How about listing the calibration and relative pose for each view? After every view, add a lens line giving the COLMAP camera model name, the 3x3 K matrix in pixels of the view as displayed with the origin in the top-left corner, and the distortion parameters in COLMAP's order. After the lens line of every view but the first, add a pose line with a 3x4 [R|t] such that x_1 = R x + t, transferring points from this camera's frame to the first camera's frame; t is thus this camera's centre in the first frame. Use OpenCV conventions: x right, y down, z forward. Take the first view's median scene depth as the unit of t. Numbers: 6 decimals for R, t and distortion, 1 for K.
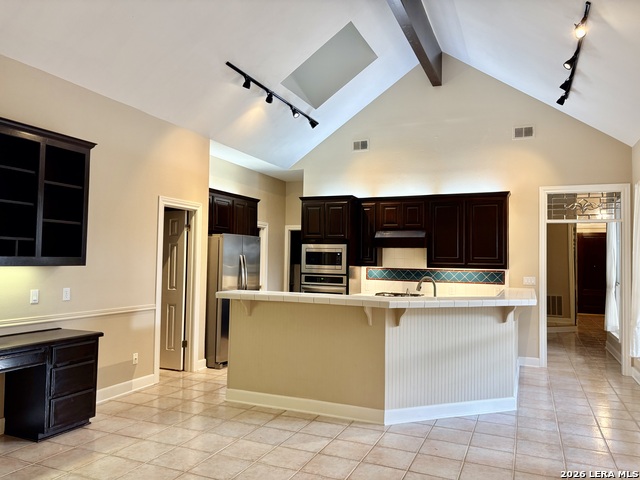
lens RADIAL K [[483.1, 0, 322.4], [0, 483.1, 237.8], [0, 0, 1]] dist [0.024707, -0.001614]
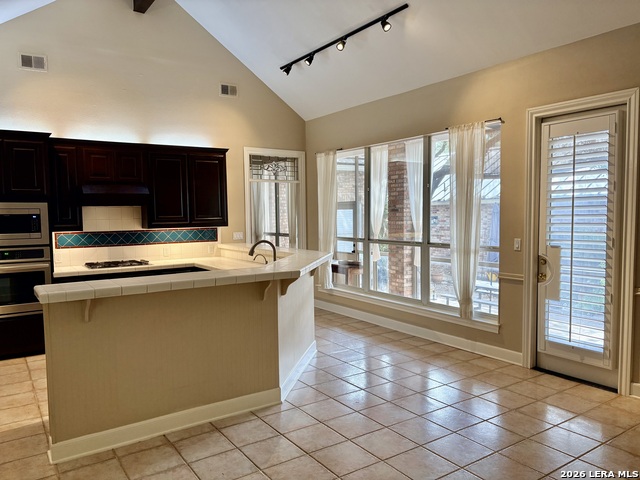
lens RADIAL K [[483.1, 0, 322.0], [0, 483.1, 245.0], [0, 0, 1]] dist [0.024707, -0.001614]
pose [[0.542736, -0.086420, 0.835445, -0.353525], [-0.023492, 0.992741, 0.117953, -0.020634], [-0.839575, -0.083644, 0.536766, 0.266706]]
